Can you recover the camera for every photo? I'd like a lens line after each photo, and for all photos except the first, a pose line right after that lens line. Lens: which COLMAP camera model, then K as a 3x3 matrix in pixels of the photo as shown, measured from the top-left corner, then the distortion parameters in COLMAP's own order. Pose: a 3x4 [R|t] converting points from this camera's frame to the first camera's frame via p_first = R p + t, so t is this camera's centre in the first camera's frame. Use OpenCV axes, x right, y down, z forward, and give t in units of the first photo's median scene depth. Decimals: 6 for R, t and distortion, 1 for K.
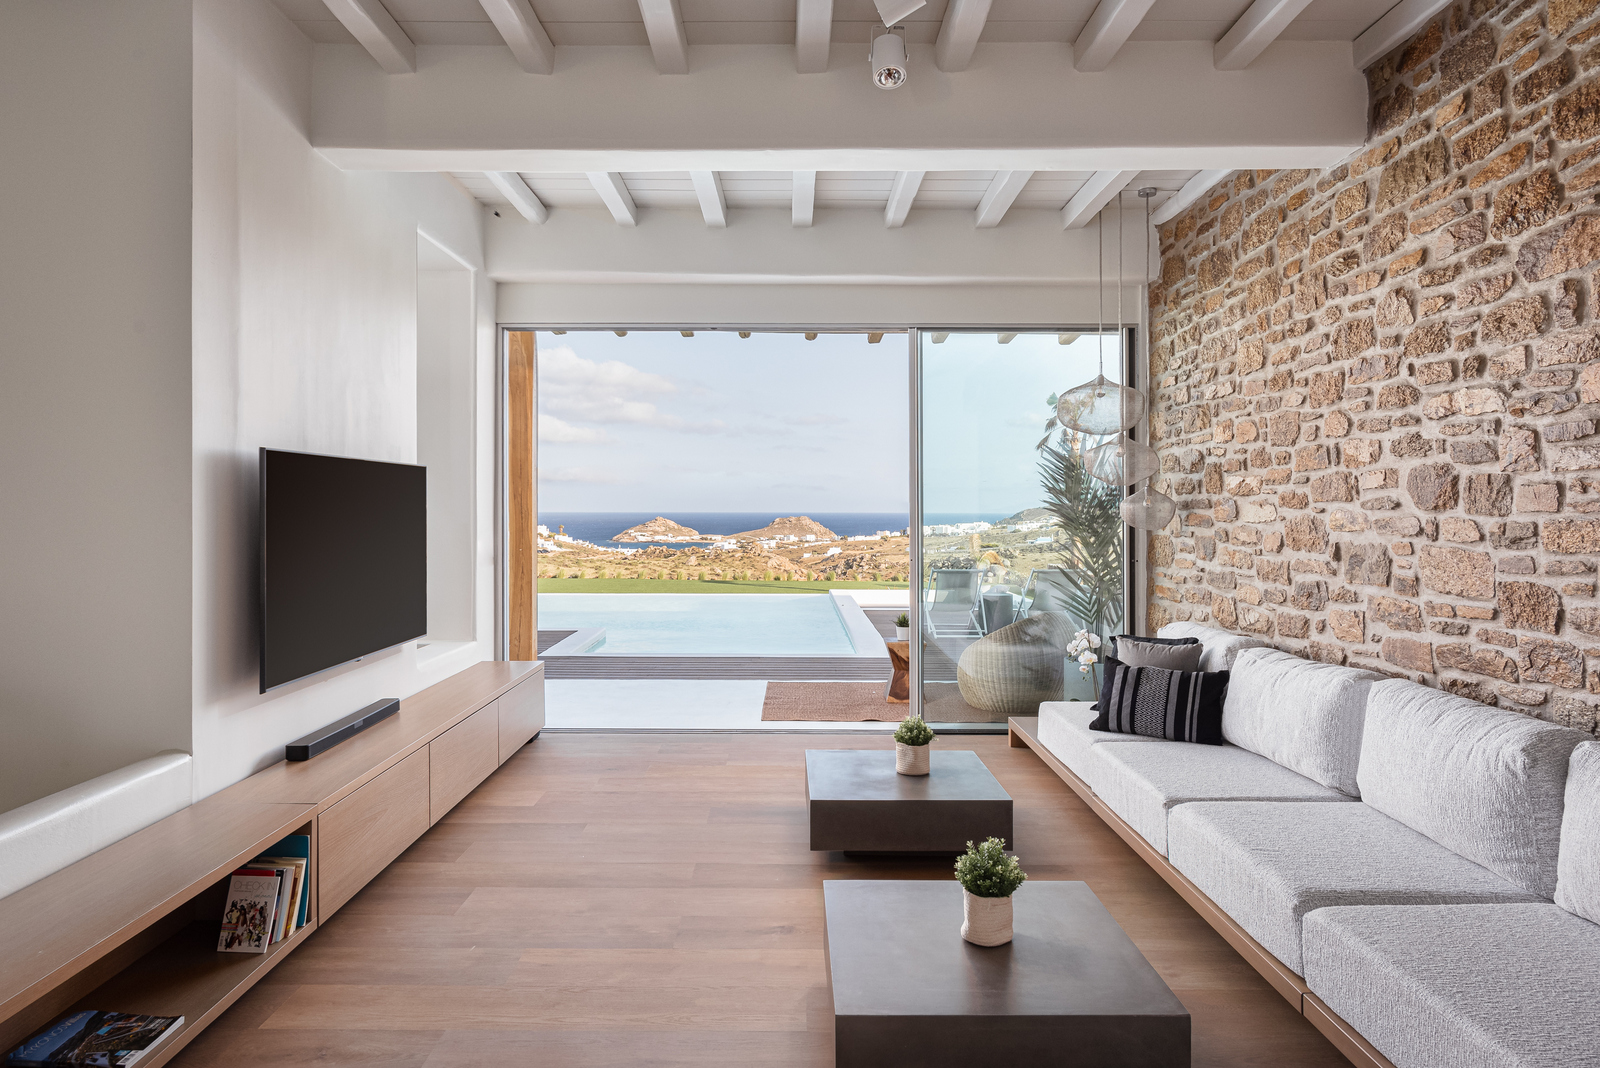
lens RADIAL K [[977.2, 0, 789.0], [0, 977.2, 498.9], [0, 0, 1]] dist [-0.001374, 0.001112]
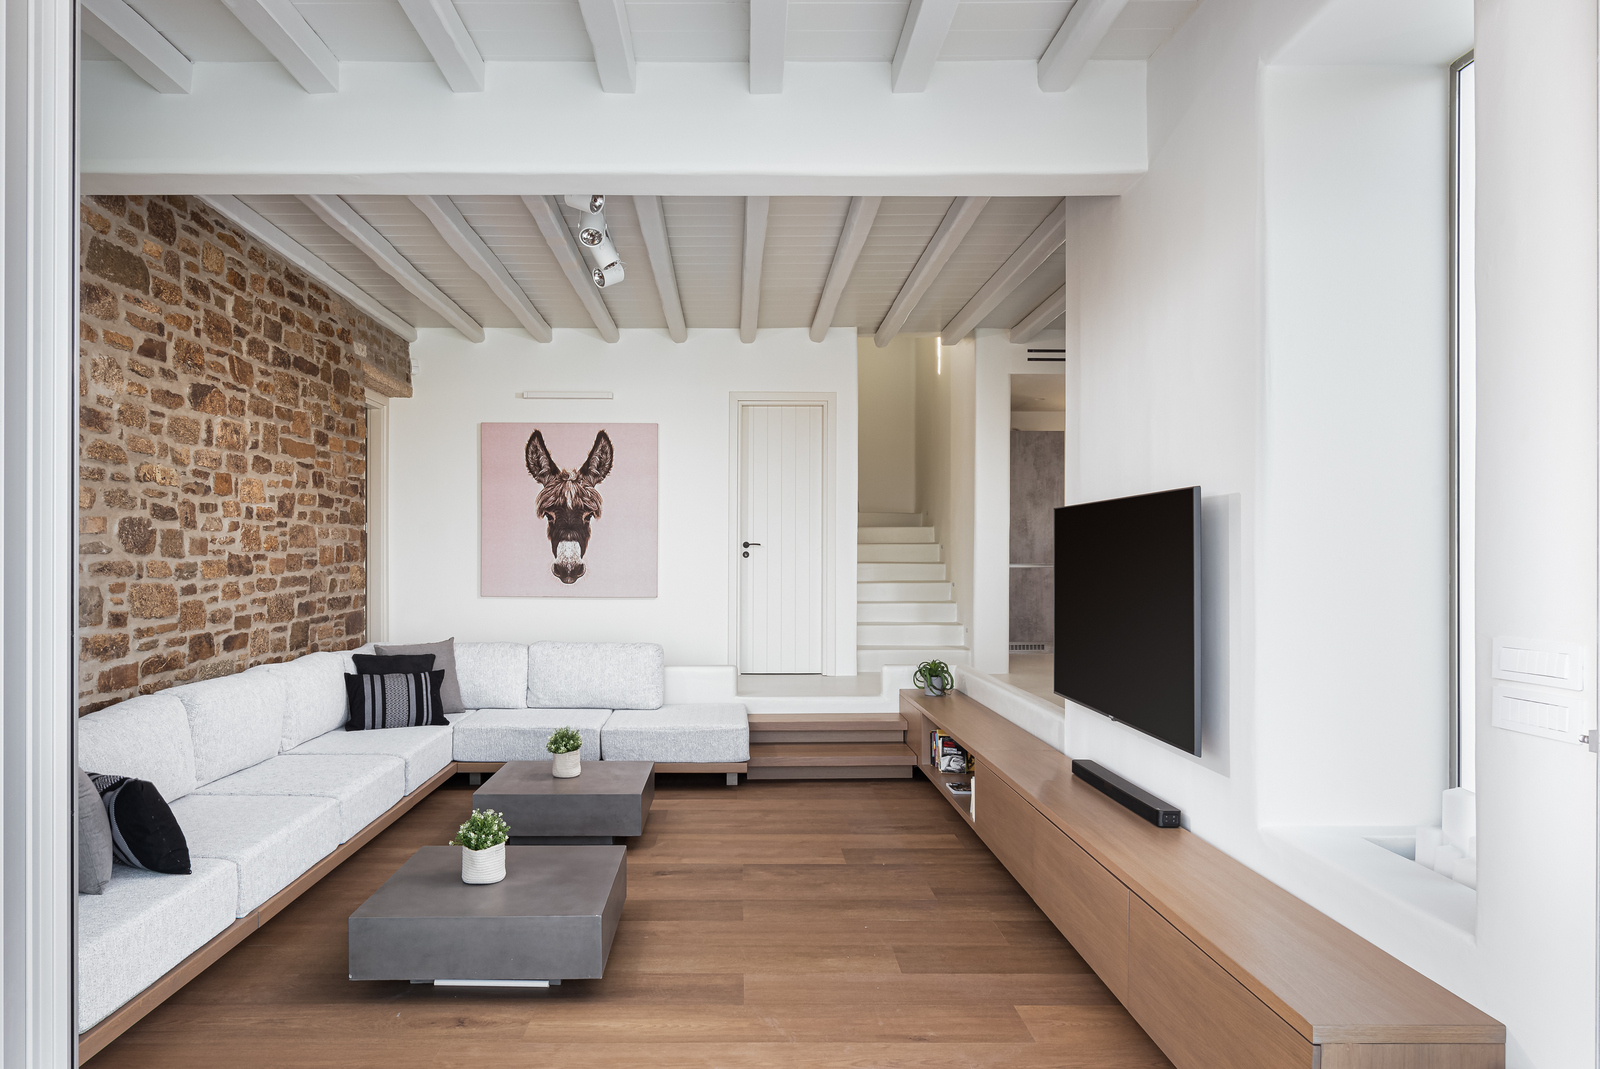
lens RADIAL K [[988.2, 0, 794.4], [0, 988.2, 557.5], [0, 0, 1]] dist [-0.002111, -0.000048]
pose [[-0.998207, -0.003415, -0.059762, -0.091008], [-0.002954, 0.999965, -0.007808, 0.020784], [0.059787, -0.007617, -0.998182, 2.092608]]
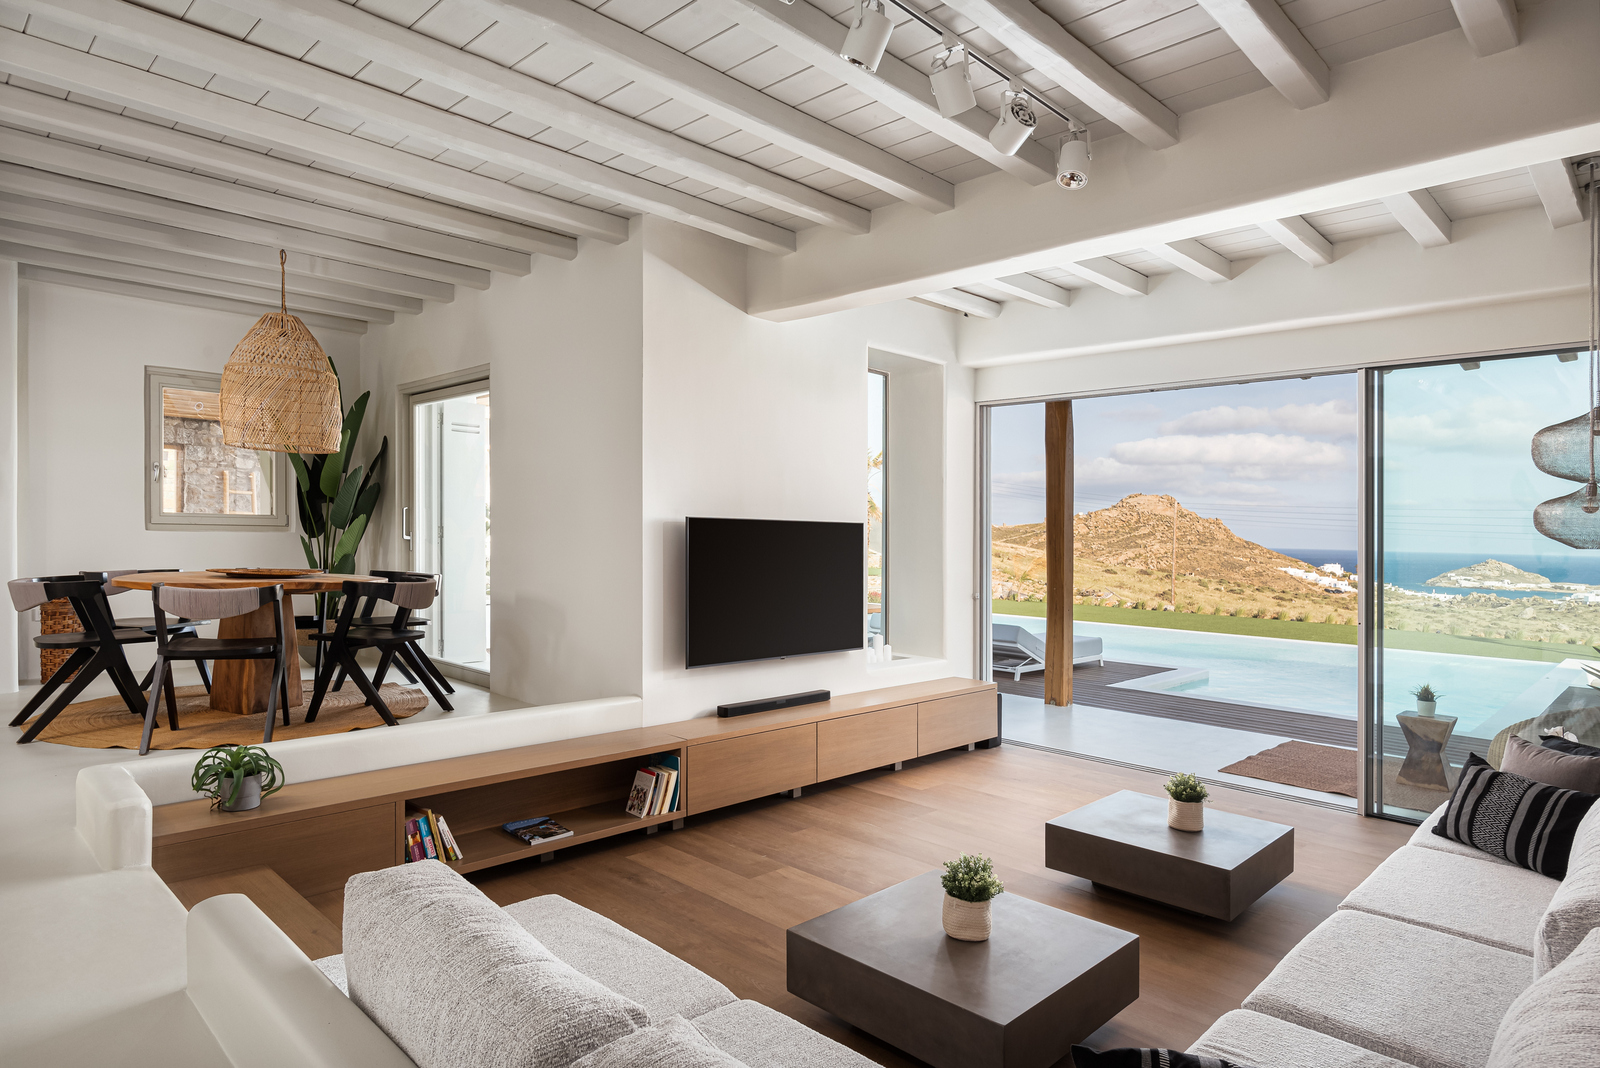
lens RADIAL K [[928.7, 0, 800.0], [0, 928.7, 534.0], [0, 0, 1]] dist [0.000100, 0.000332]
pose [[0.713413, 0.013364, -0.700617, 0.595617], [-0.013070, 0.999898, 0.005763, -0.030782], [0.700622, 0.005046, 0.713515, 0.031182]]
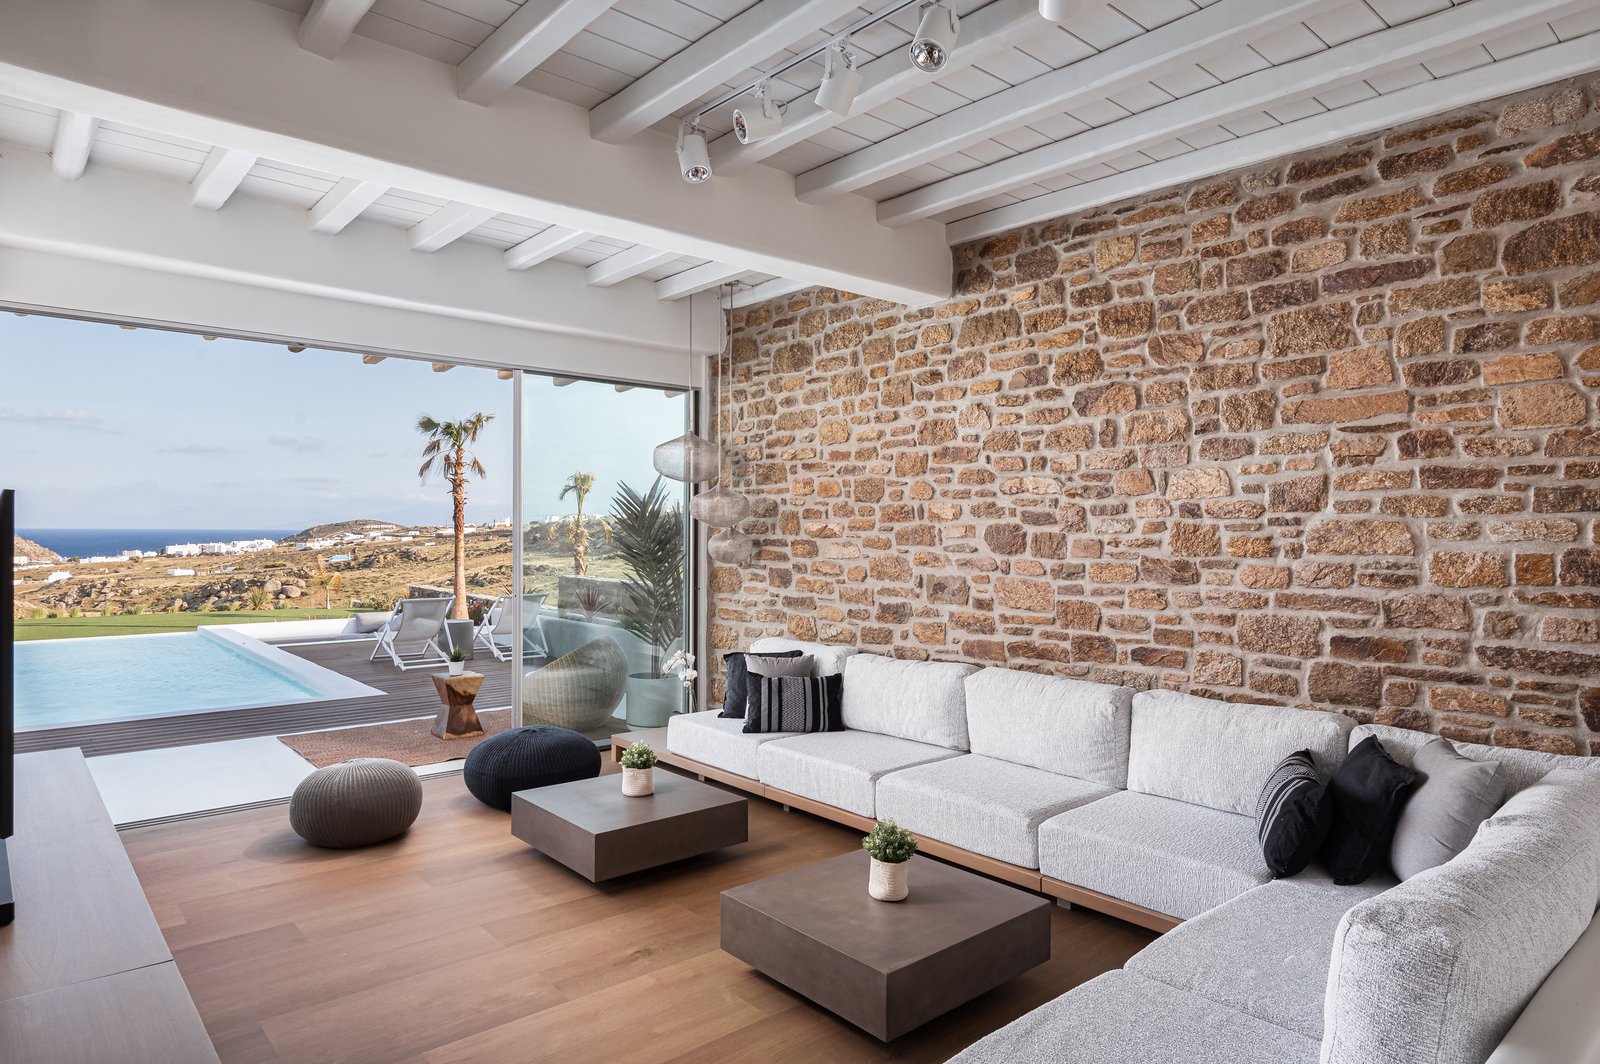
lens RADIAL K [[949.3, 0, 797.6], [0, 949.3, 525.3], [0, 0, 1]] dist [-0.001224, 0.000927]
pose [[0.750025, 0.004927, 0.661391, -0.508752], [-0.012025, 0.999909, 0.006188, -0.034986], [-0.661300, -0.012595, 0.750016, 0.096837]]
